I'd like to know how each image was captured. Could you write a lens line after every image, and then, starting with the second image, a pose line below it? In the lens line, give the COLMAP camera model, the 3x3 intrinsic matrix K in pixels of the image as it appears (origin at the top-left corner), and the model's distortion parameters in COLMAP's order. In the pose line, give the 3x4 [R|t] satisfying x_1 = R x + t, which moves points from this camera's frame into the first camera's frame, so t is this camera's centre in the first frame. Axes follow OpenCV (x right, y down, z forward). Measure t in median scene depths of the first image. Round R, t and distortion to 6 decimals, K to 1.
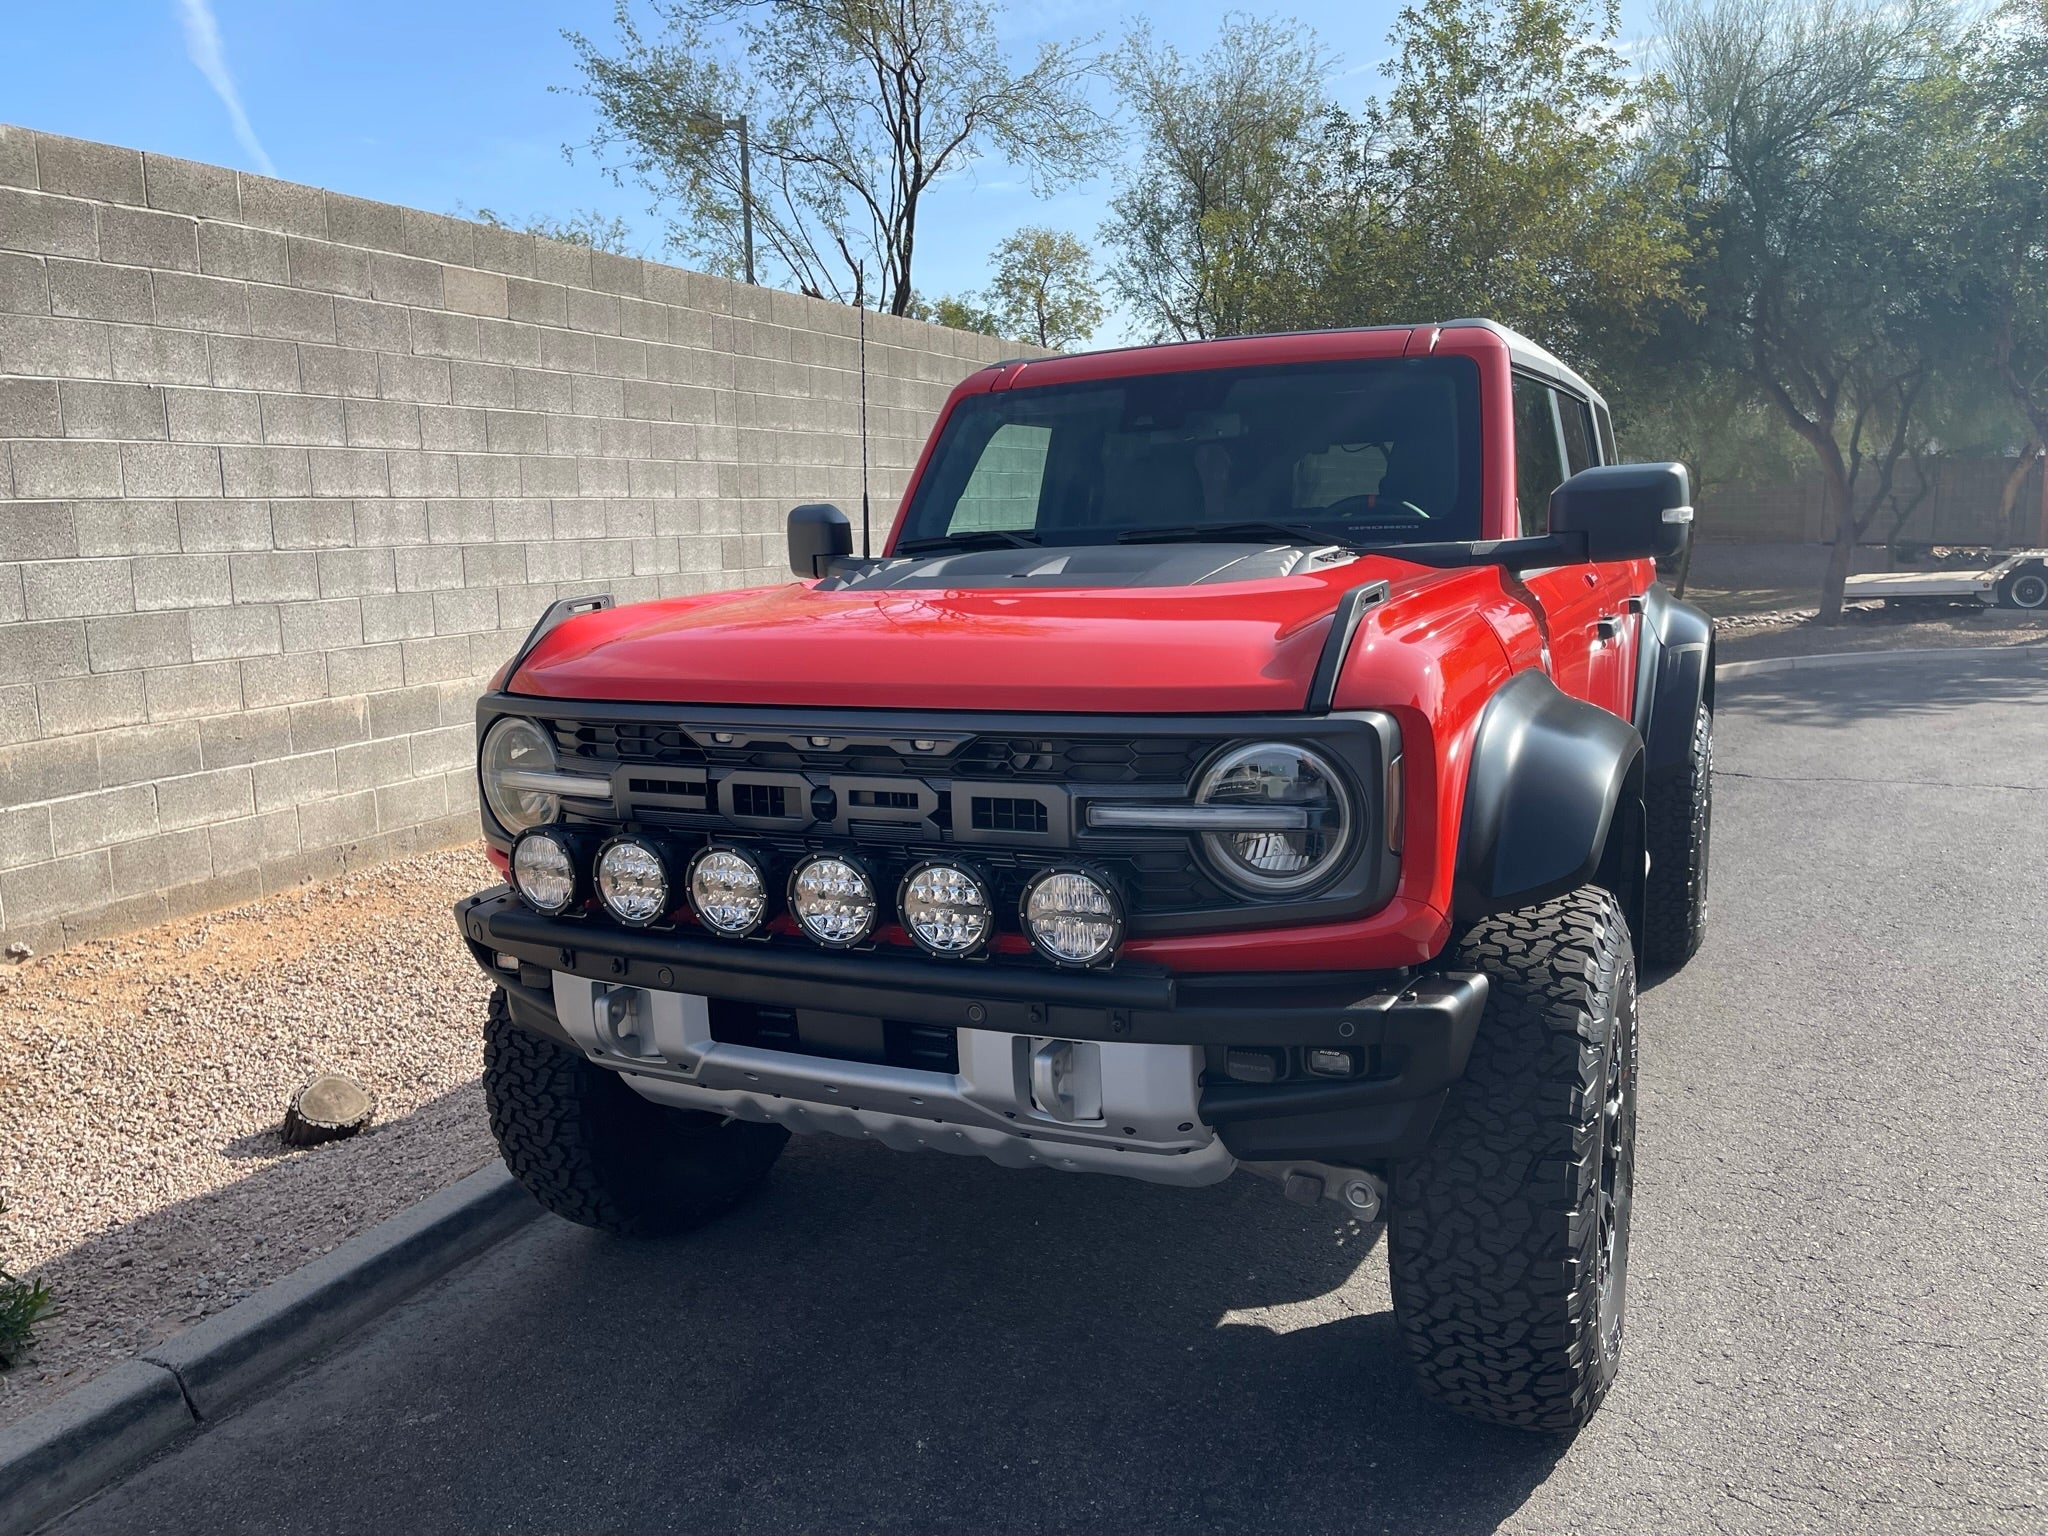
lens RADIAL K [[1560.2, 0, 1034.8], [0, 1560.2, 748.0], [0, 0, 1]] dist [0.071608, -0.093942]
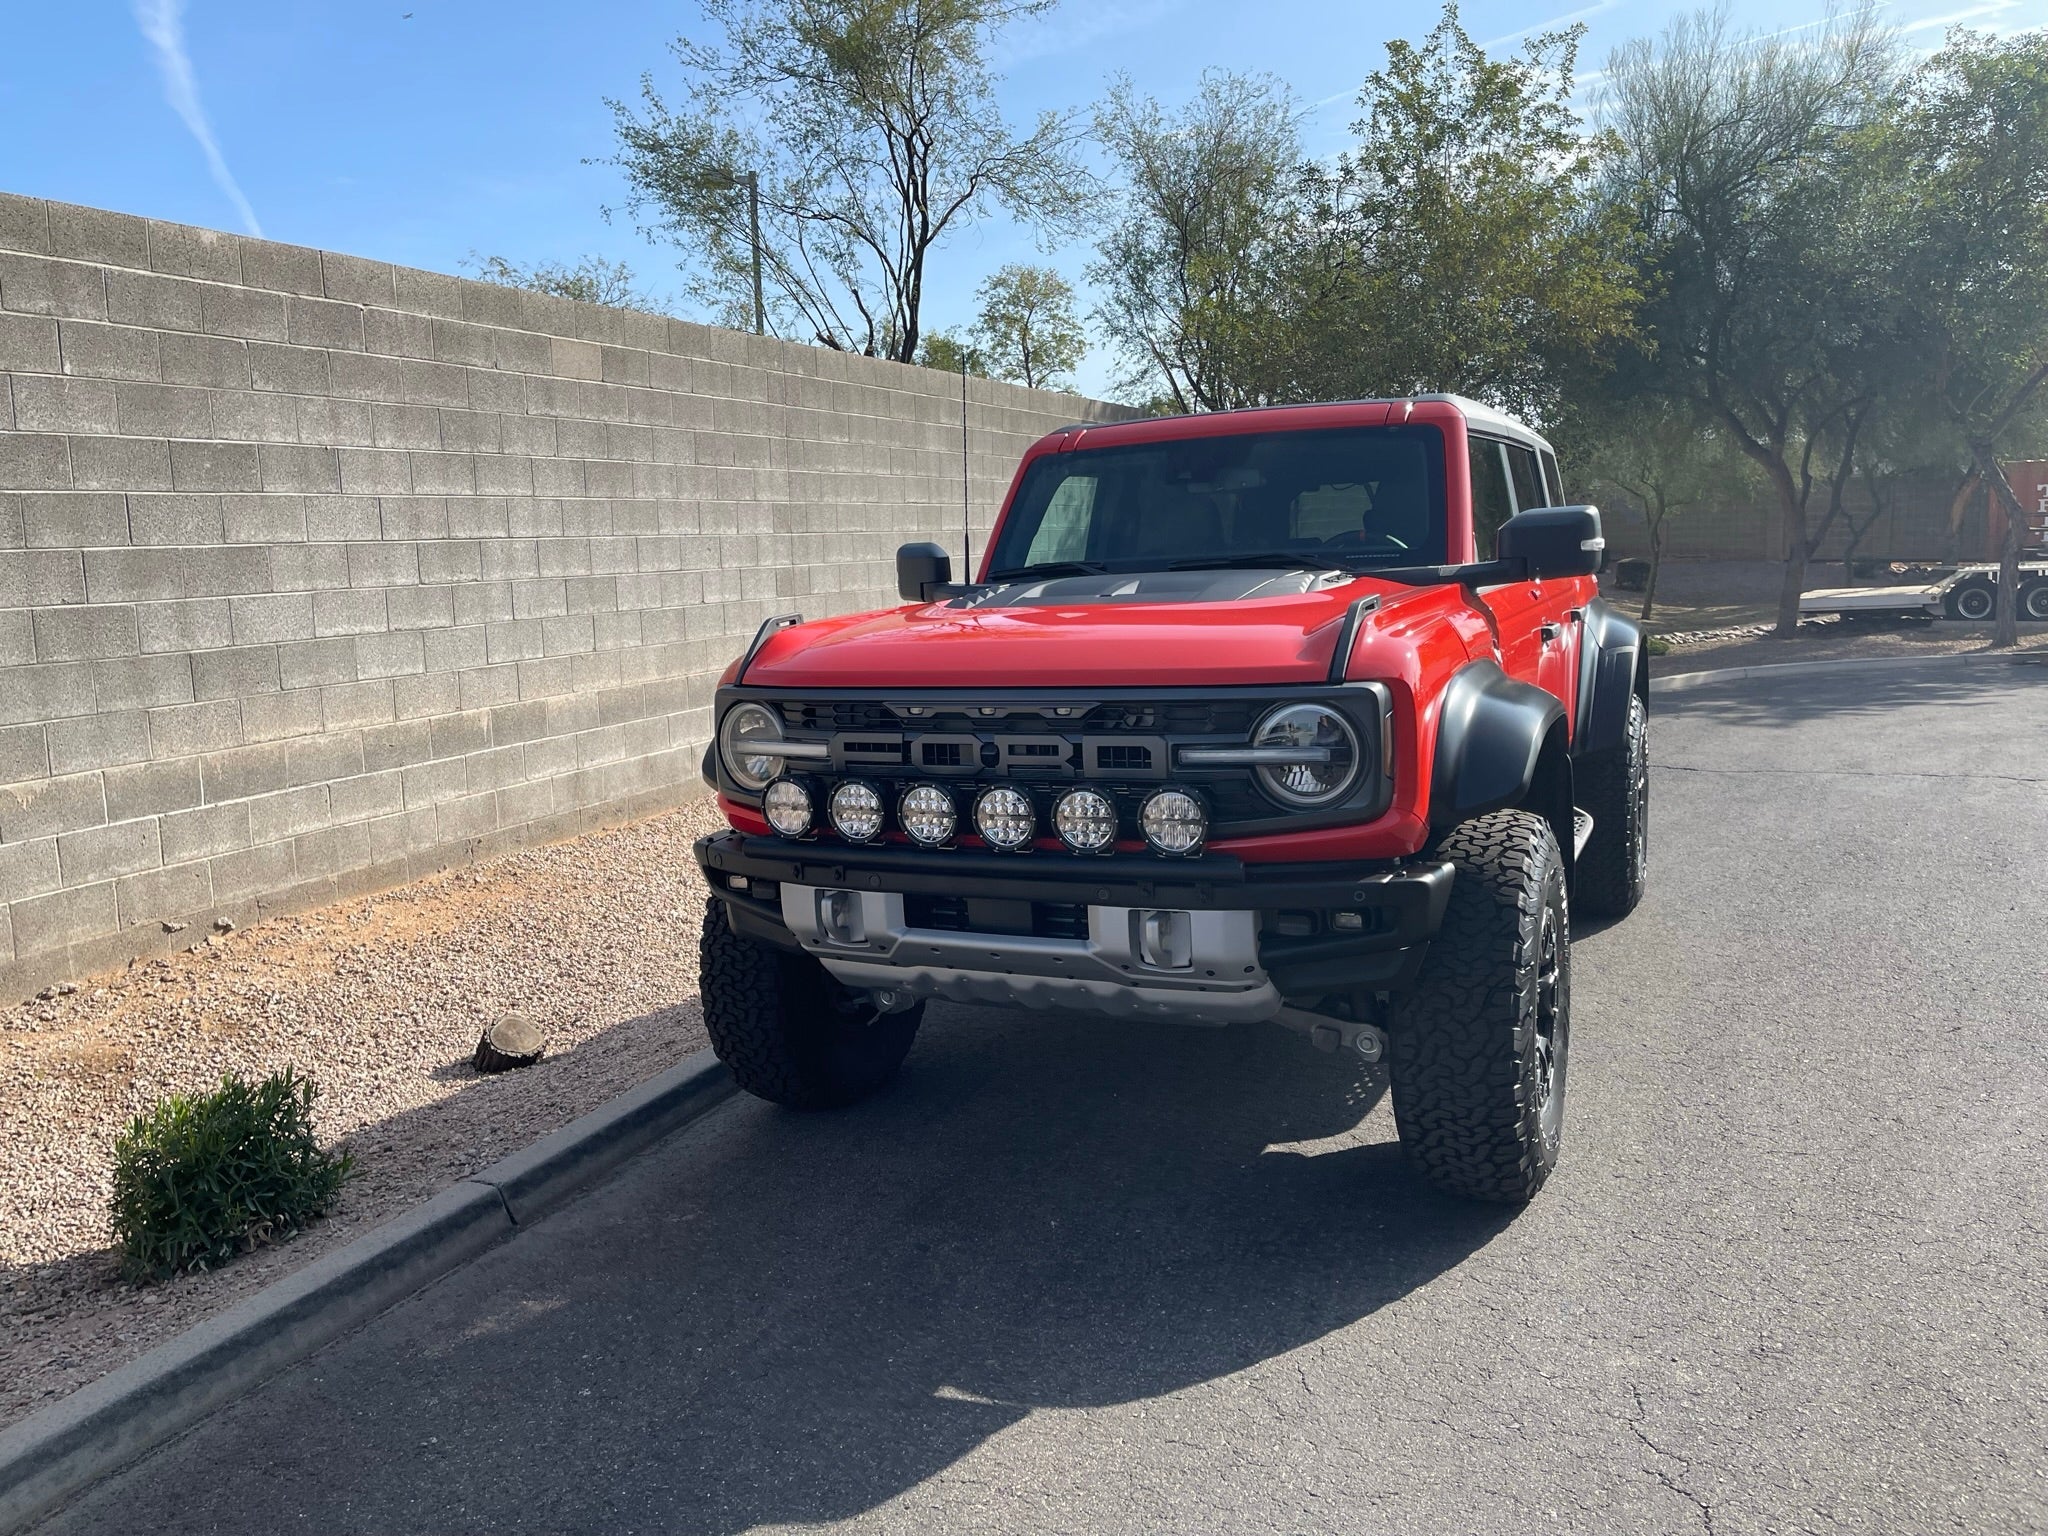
lens RADIAL K [[1558.7, 0, 1031.7], [0, 1558.7, 725.0], [0, 0, 1]] dist [0.064580, -0.084335]
pose [[0.999870, -0.013047, 0.009475, -0.045247], [0.013330, 0.999447, -0.030472, 0.021644], [-0.009072, 0.030594, 0.999491, -0.176958]]
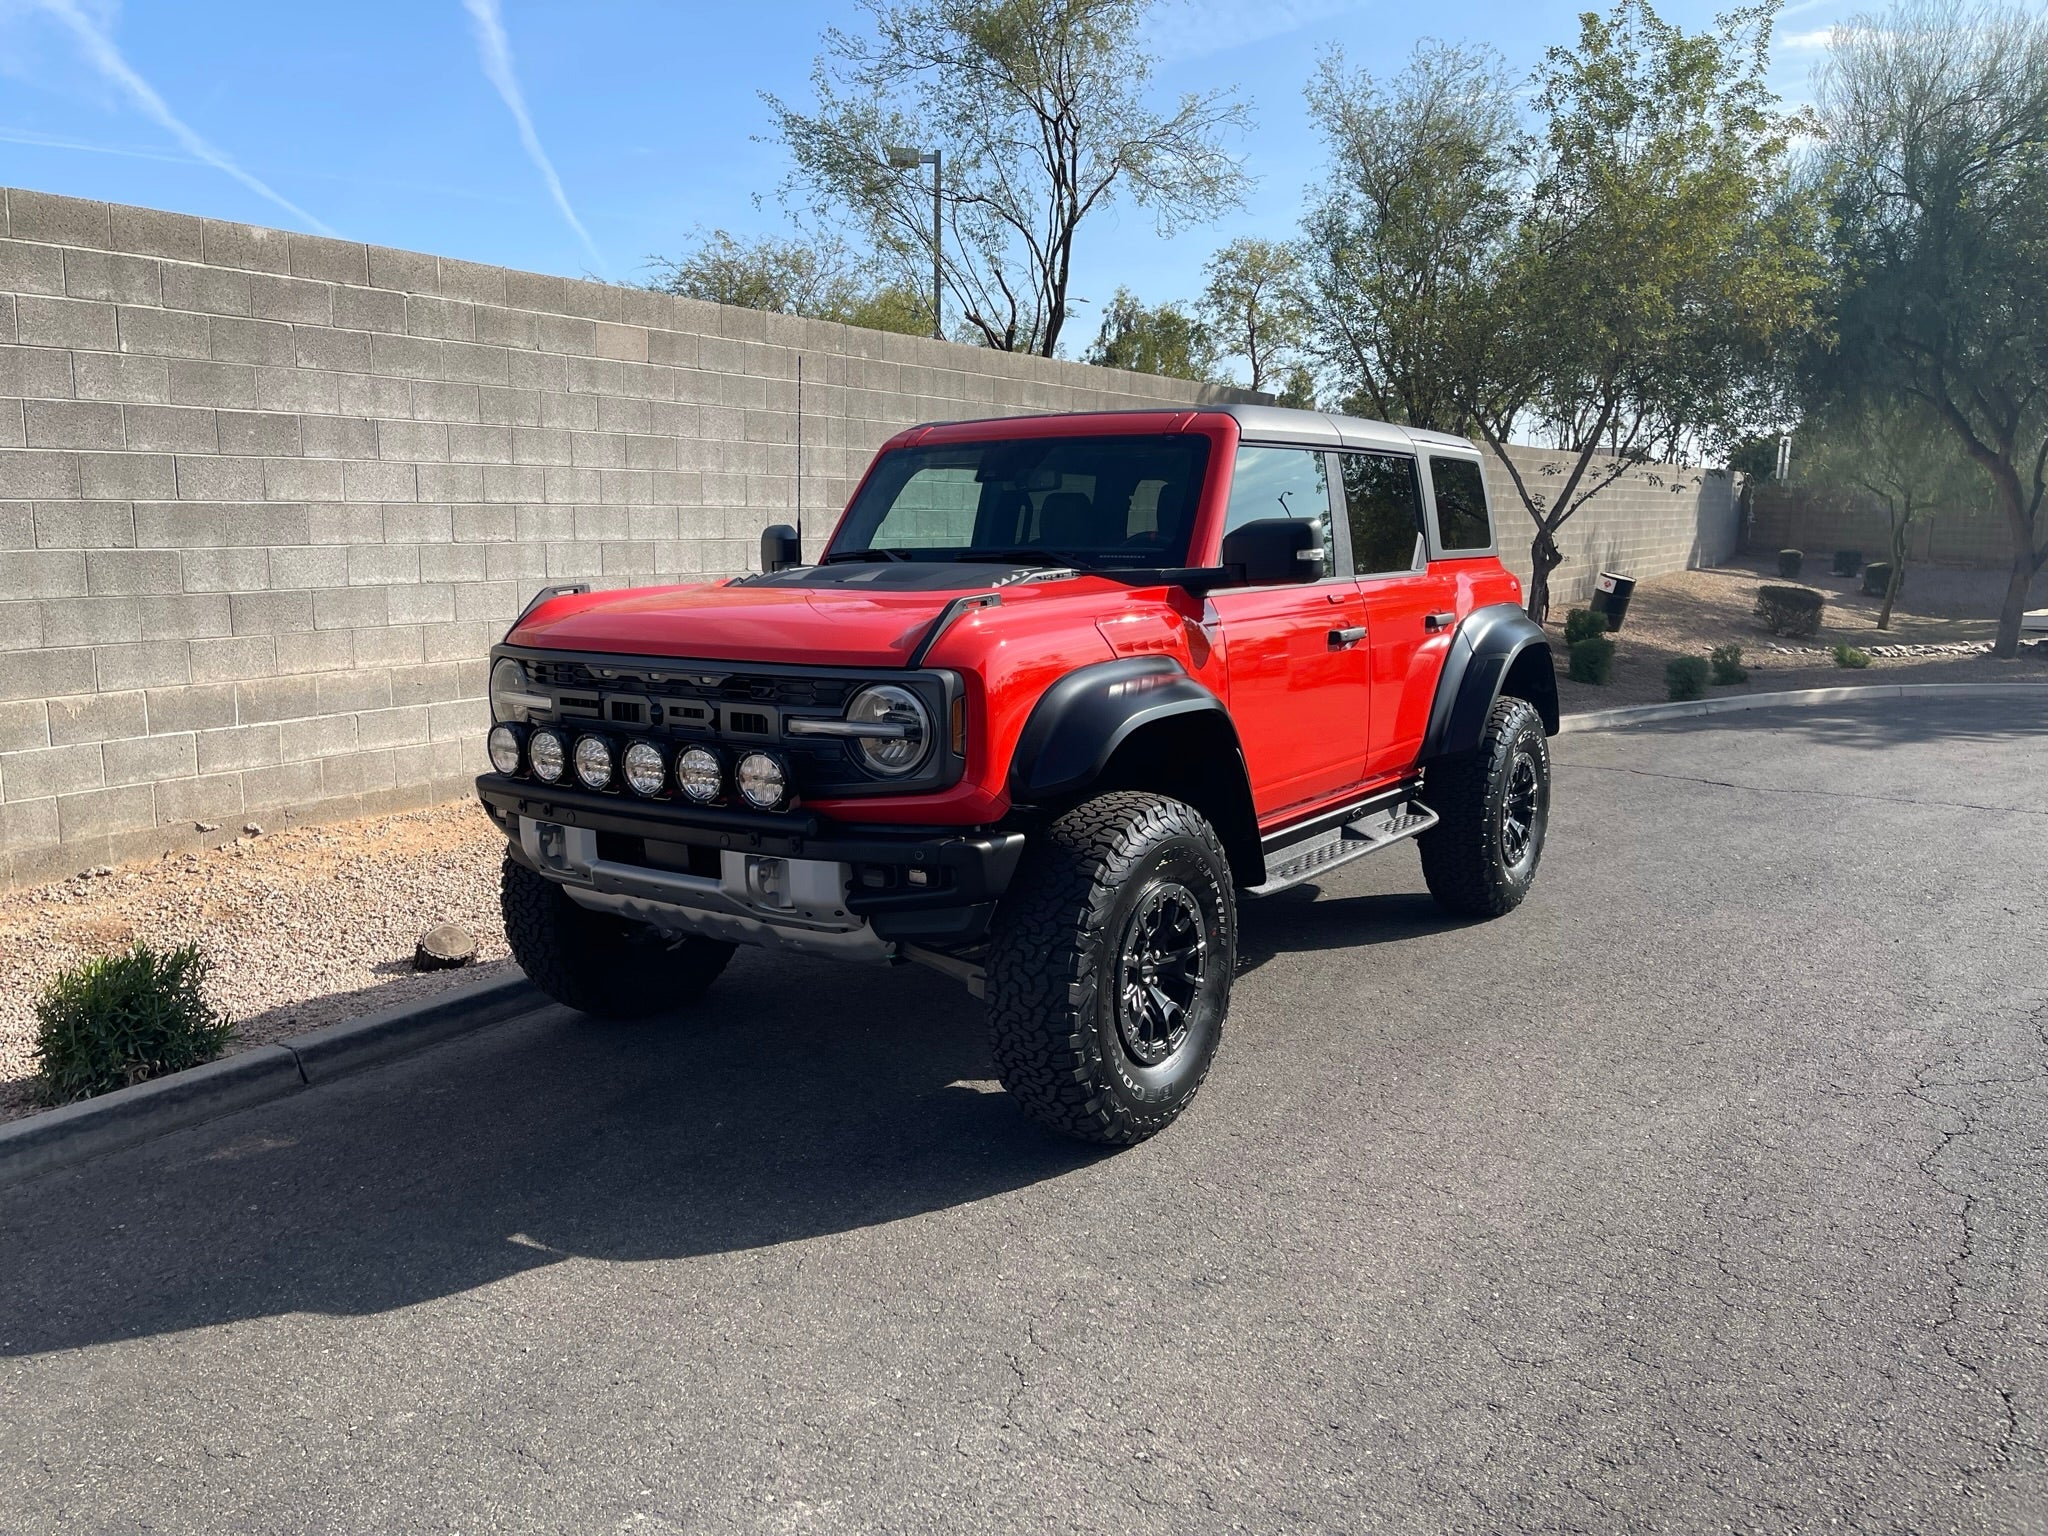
lens RADIAL K [[1562.7, 0, 1017.1], [0, 1562.7, 737.0], [0, 0, 1]] dist [0.069995, -0.086267]
pose [[0.987118, 0.048058, -0.152605, 0.205289], [-0.049151, 0.998786, -0.003398, 0.019168], [0.152256, 0.010855, 0.988281, -0.242206]]
